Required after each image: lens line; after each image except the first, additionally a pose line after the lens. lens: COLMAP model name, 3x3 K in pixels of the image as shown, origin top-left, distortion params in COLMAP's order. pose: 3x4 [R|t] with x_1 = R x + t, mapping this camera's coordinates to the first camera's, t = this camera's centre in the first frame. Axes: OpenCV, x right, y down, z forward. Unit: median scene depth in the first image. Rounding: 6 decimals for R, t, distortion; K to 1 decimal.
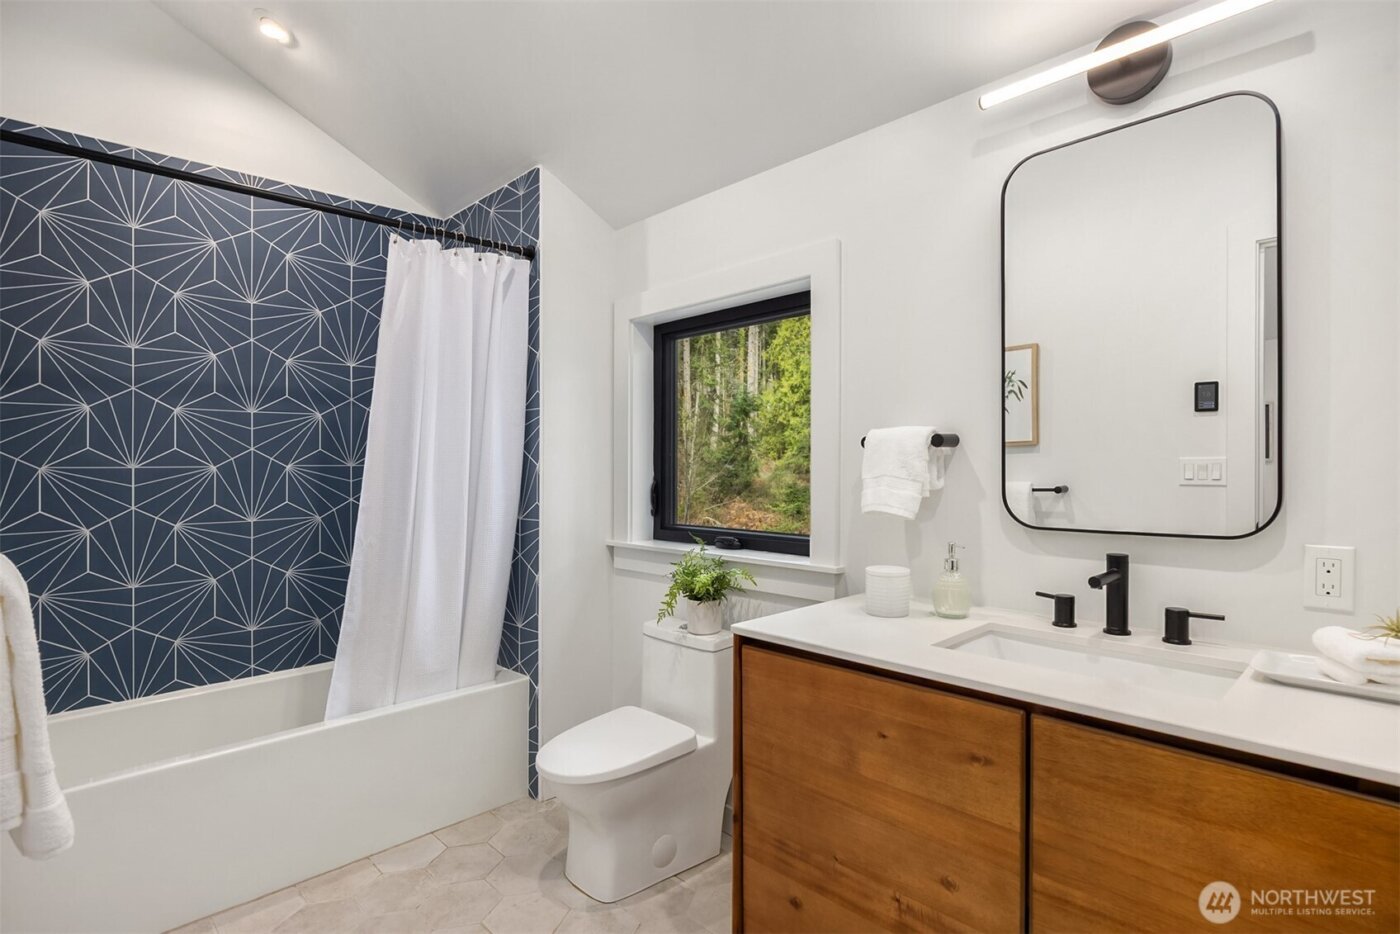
lens RADIAL K [[729.8, 0, 694.6], [0, 729.8, 470.2], [0, 0, 1]] dist [-0.001331, 0.000233]
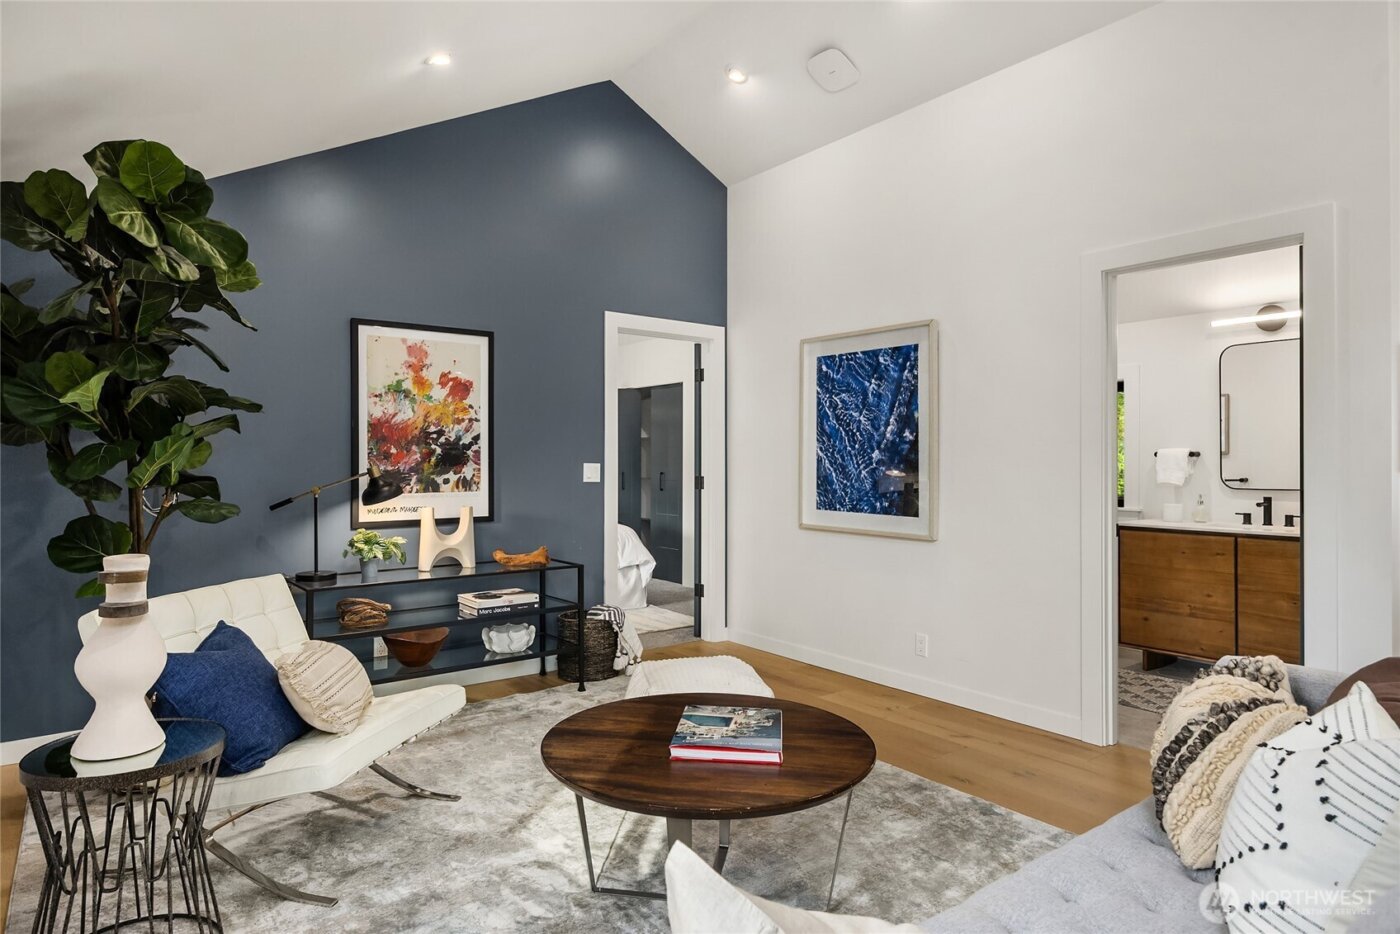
lens RADIAL K [[771.9, 0, 708.4], [0, 771.9, 460.1], [0, 0, 1]] dist [-0.002383, -0.003192]
pose [[0.990938, -0.002413, -0.134301, -1.170270], [0.001380, 0.999969, -0.007781, -0.002948], [0.134316, 0.007525, 0.990910, -2.258988]]
